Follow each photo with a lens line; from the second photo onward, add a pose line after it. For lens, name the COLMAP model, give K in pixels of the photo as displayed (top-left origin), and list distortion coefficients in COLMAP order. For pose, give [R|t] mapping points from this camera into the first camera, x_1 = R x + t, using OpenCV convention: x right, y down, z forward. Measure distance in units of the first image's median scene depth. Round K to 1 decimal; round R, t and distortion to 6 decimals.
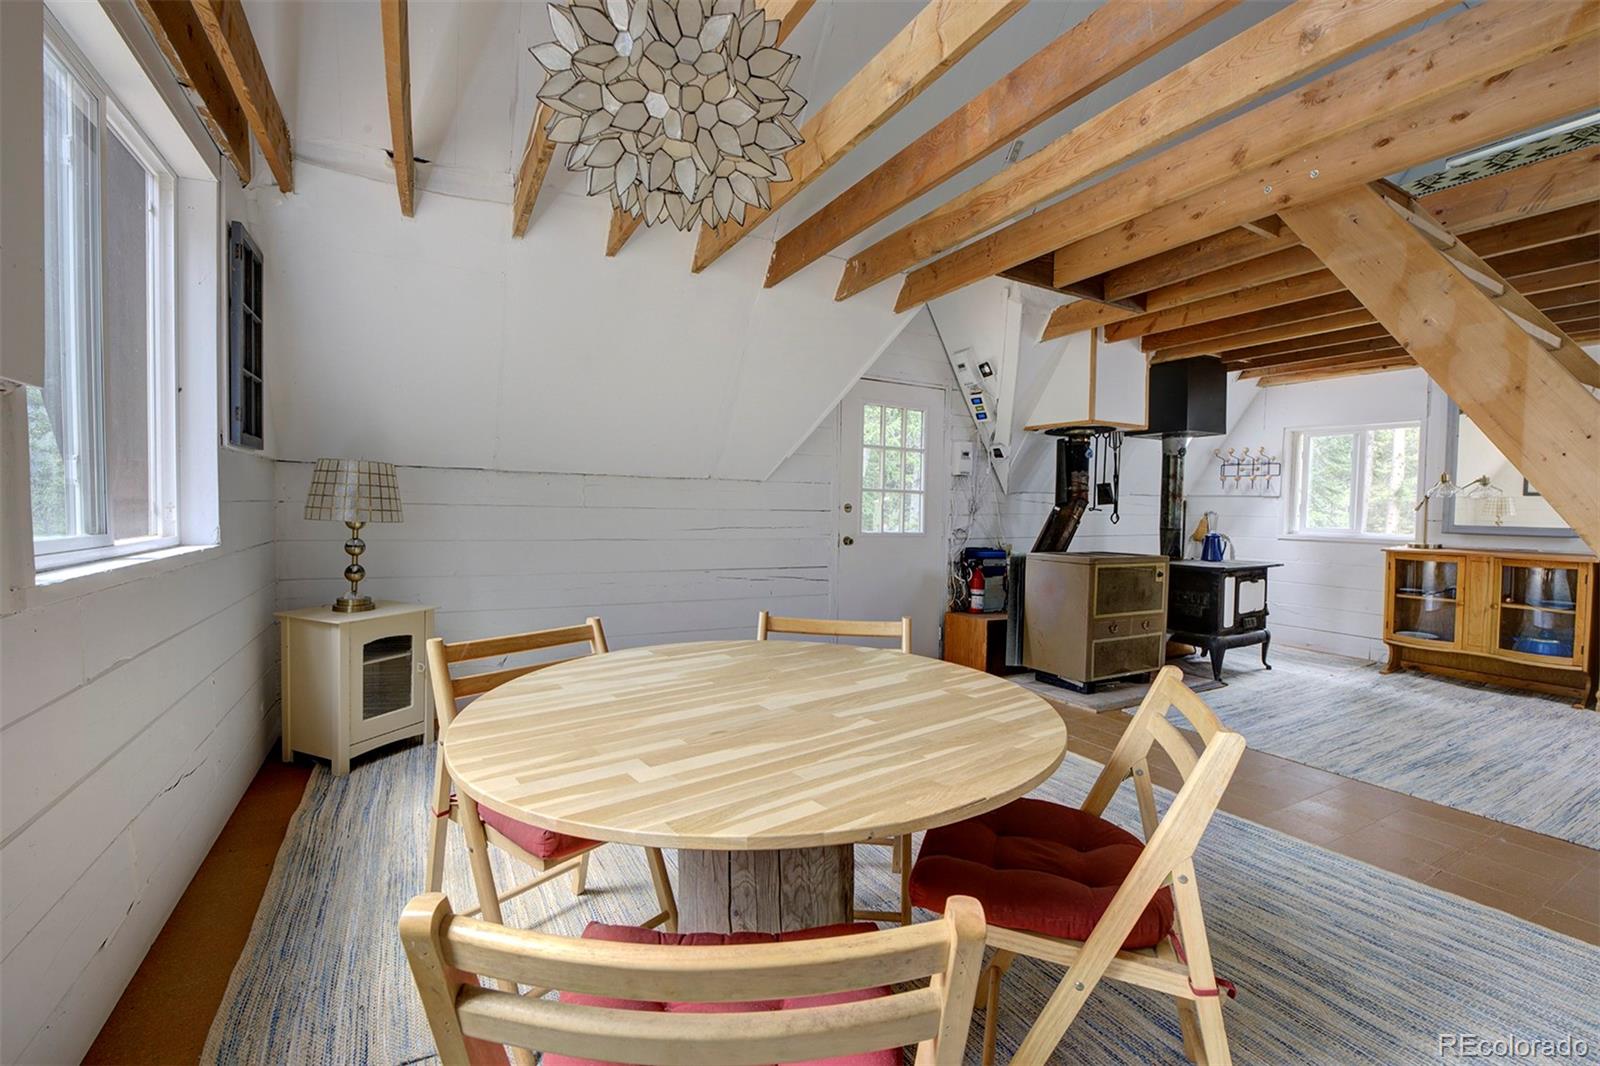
lens RADIAL K [[666.4, 0, 823.8], [0, 666.4, 532.4], [0, 0, 1]] dist [-0.000218, -0.000048]
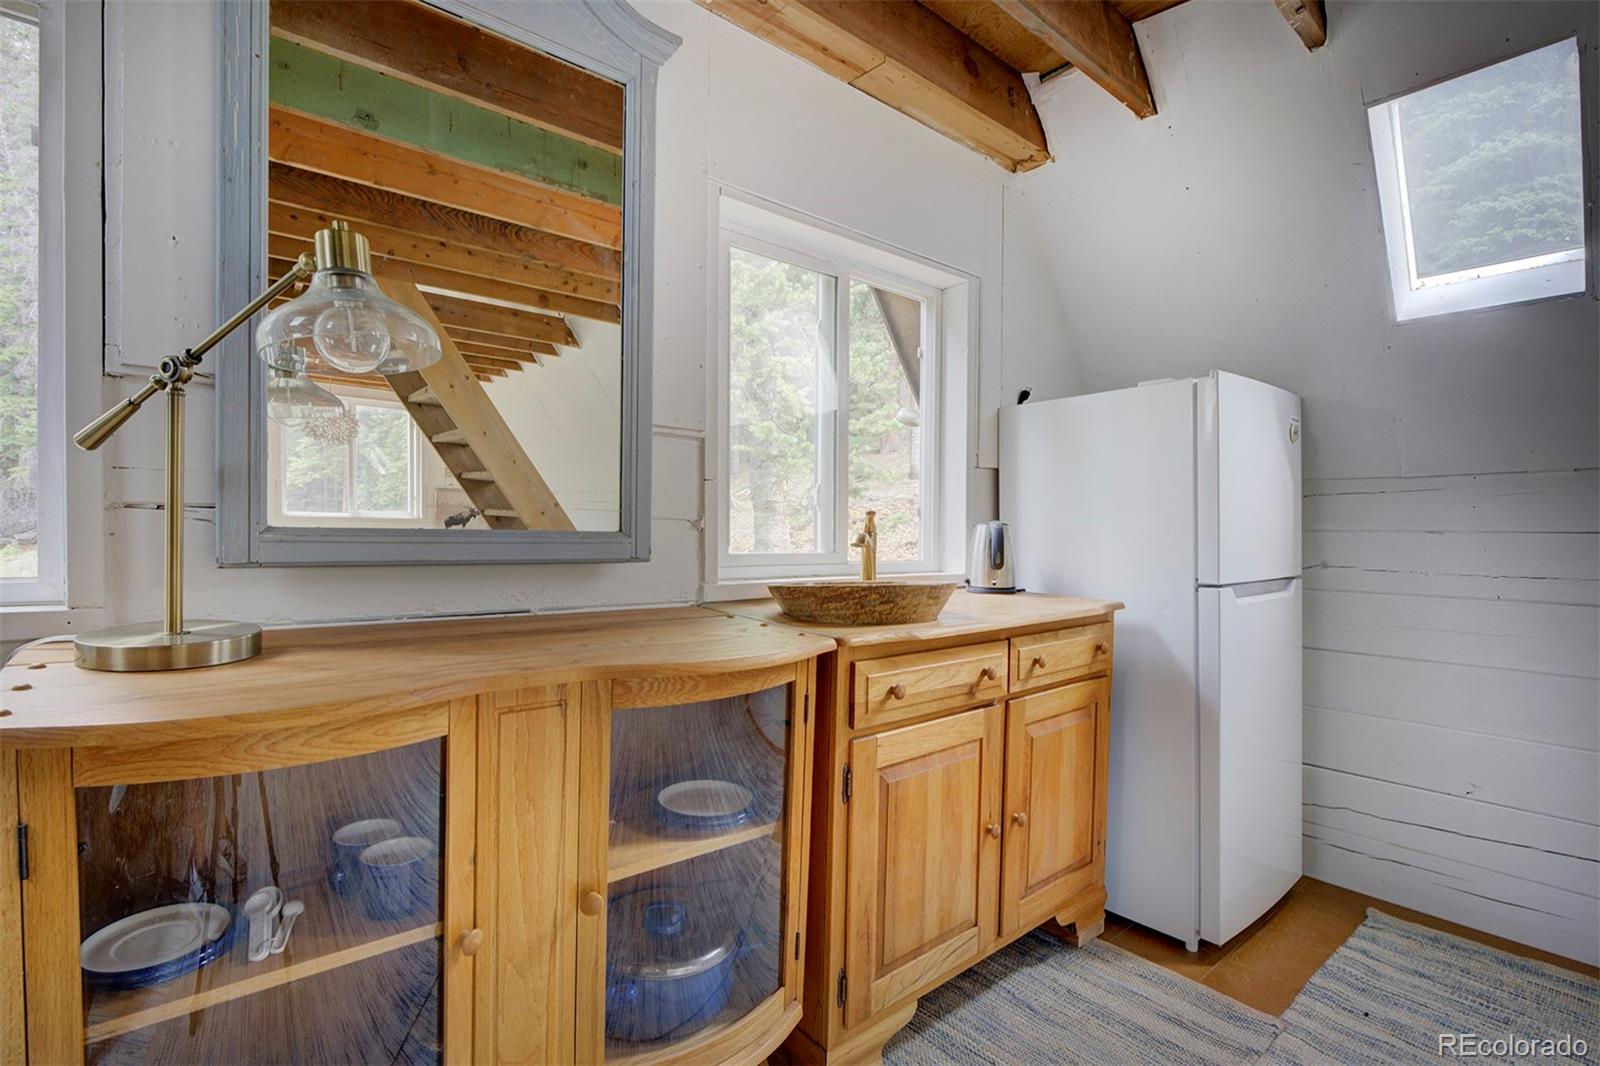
lens RADIAL K [[744.0, 0, 793.8], [0, 744.0, 544.5], [0, 0, 1]] dist [-0.013893, 0.000086]
pose [[-0.152344, -0.044271, 0.987335, 0.663352], [0.016923, 0.998733, 0.047394, -0.012813], [-0.988183, 0.023929, -0.151402, 0.842347]]
